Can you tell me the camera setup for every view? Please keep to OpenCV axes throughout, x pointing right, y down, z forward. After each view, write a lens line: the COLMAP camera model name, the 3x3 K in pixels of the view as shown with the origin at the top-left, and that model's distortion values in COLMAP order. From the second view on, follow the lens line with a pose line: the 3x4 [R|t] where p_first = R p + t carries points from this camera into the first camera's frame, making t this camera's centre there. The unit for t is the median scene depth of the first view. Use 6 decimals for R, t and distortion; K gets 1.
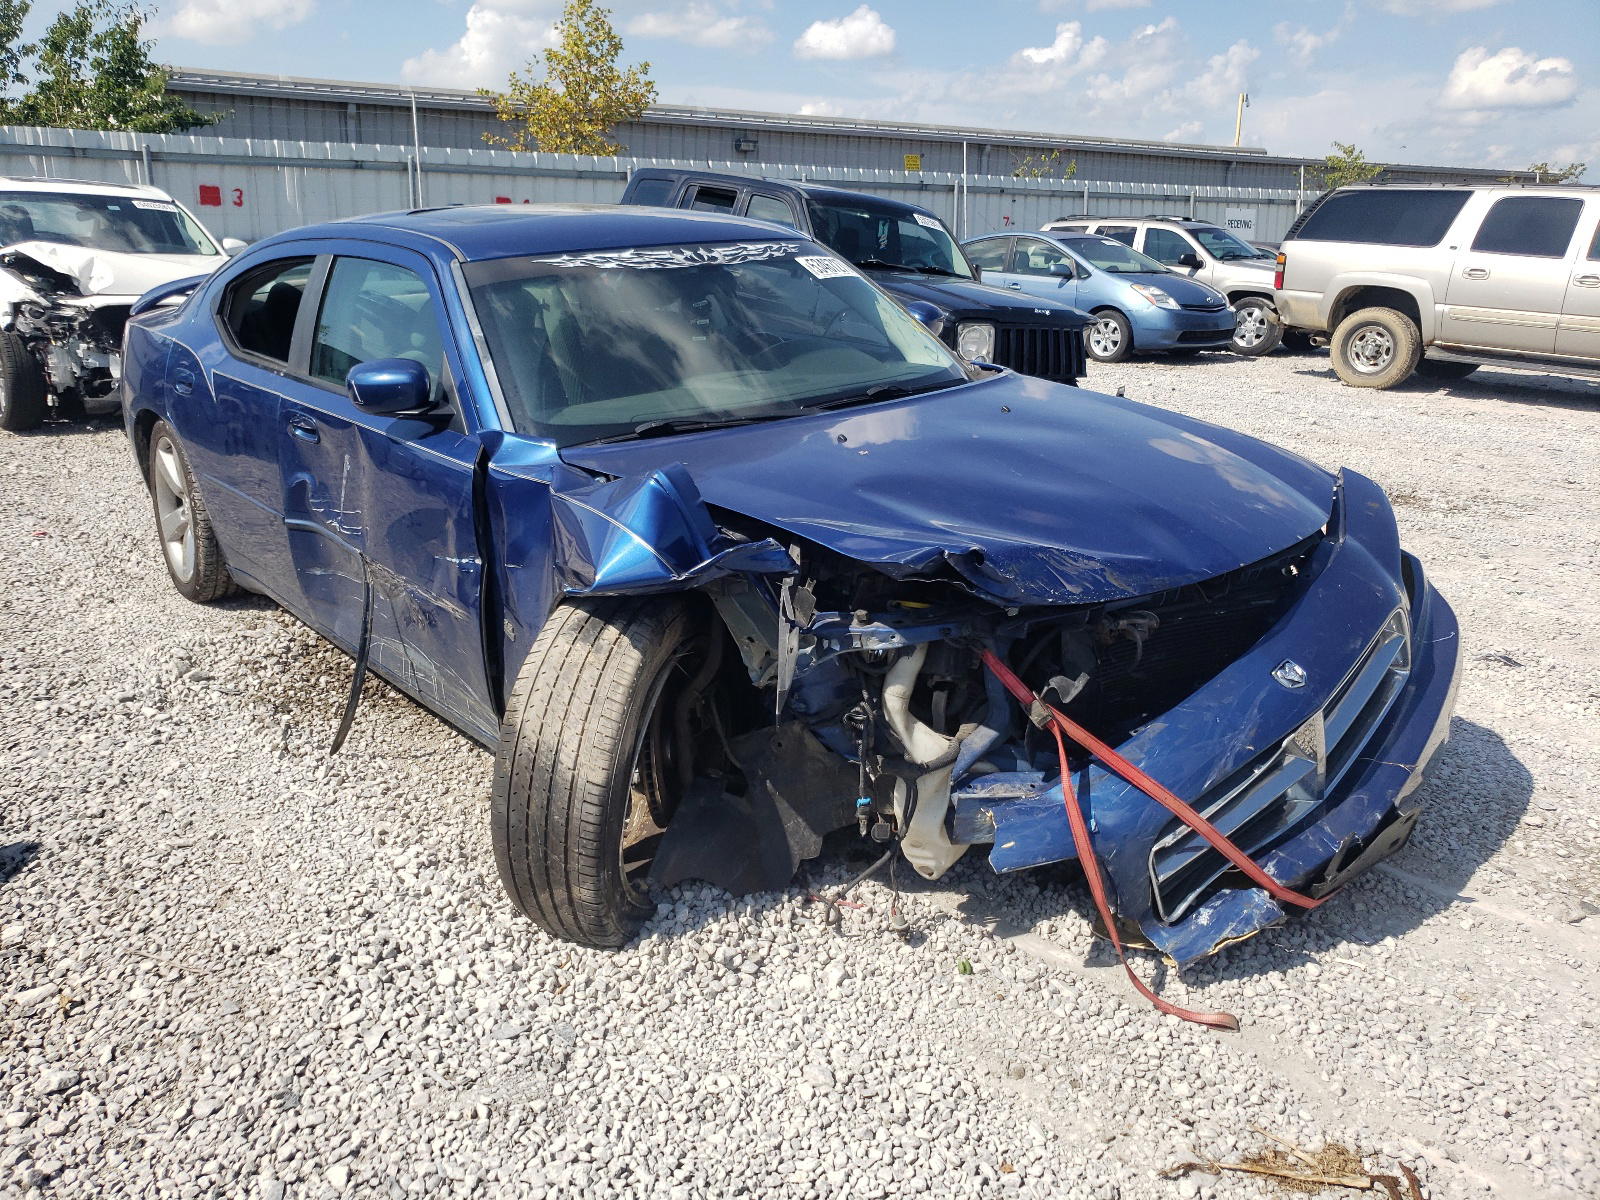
lens RADIAL K [[1207.8, 0, 810.3], [0, 1207.8, 553.5], [0, 0, 1]] dist [0.034196, -0.021816]
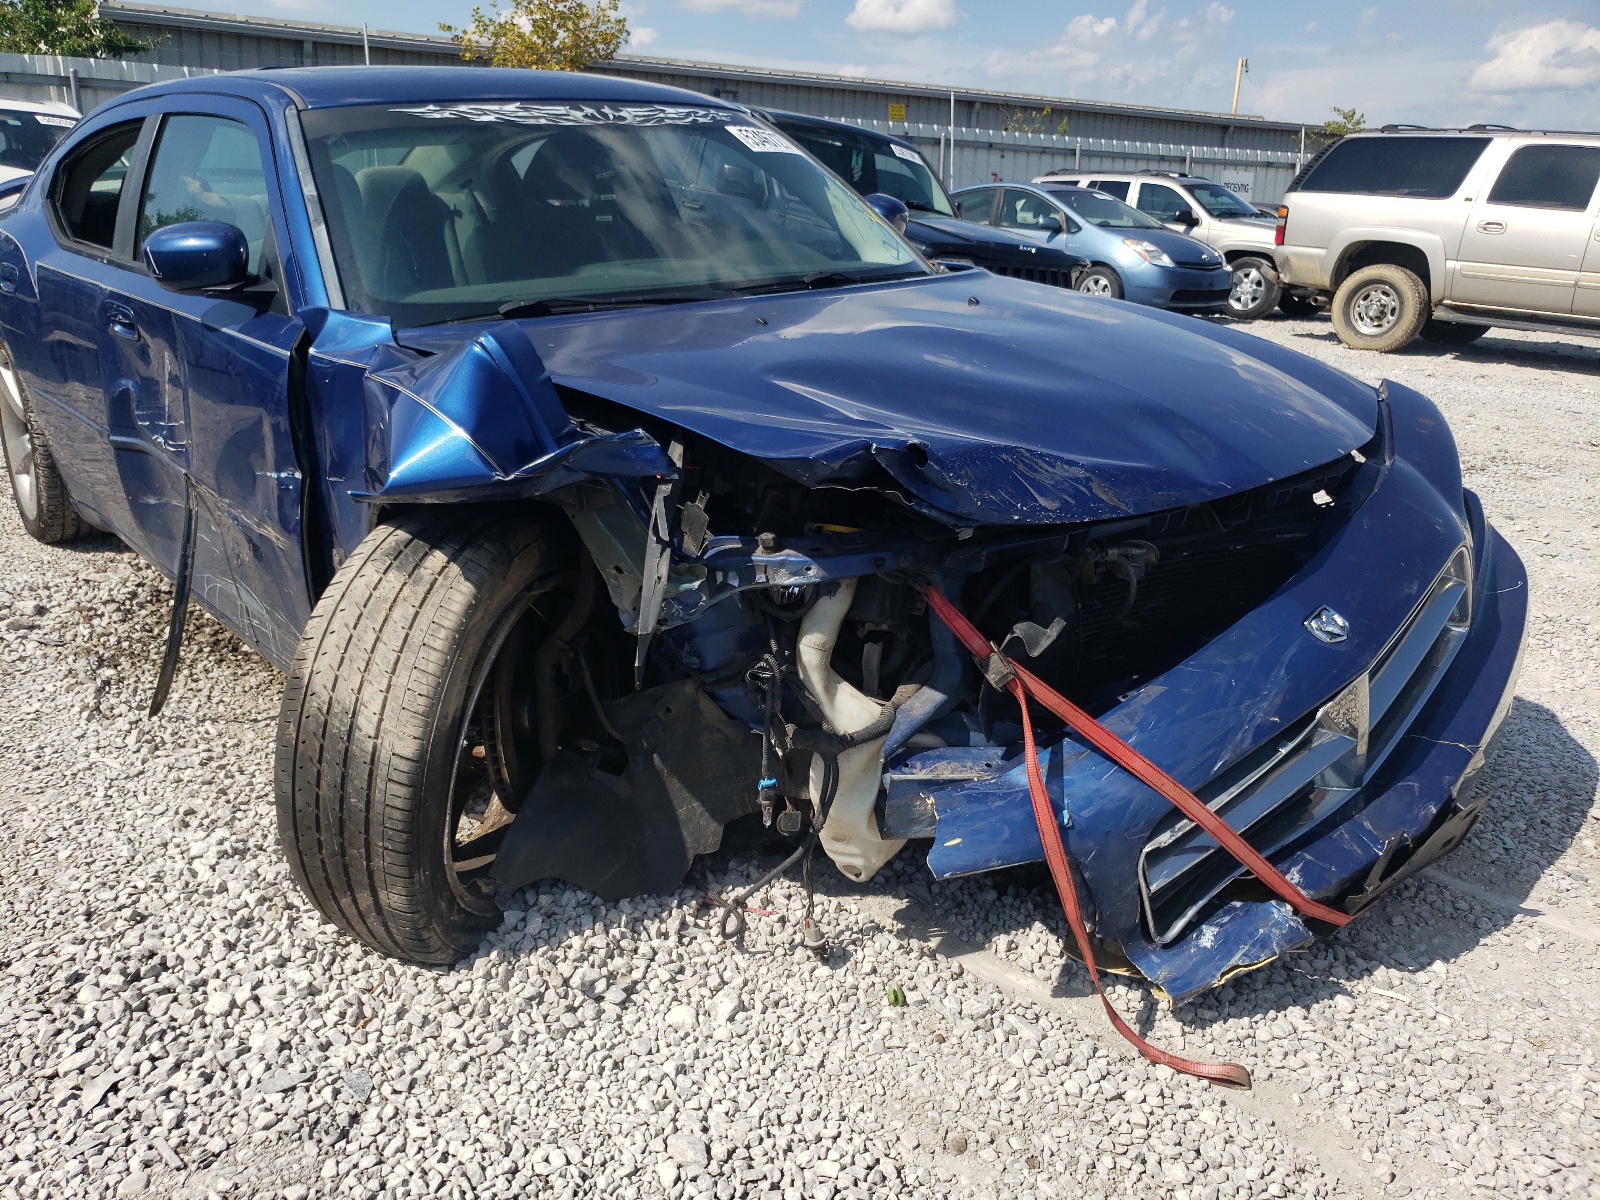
lens RADIAL K [[1205.2, 0, 800.4], [0, 1205.2, 593.0], [0, 0, 1]] dist [0.023068, 0.005985]
pose [[0.999892, 0.013388, 0.006137, 0.056055], [-0.013691, 0.998532, 0.052412, 0.042702], [-0.005426, -0.052490, 0.998607, 0.234926]]
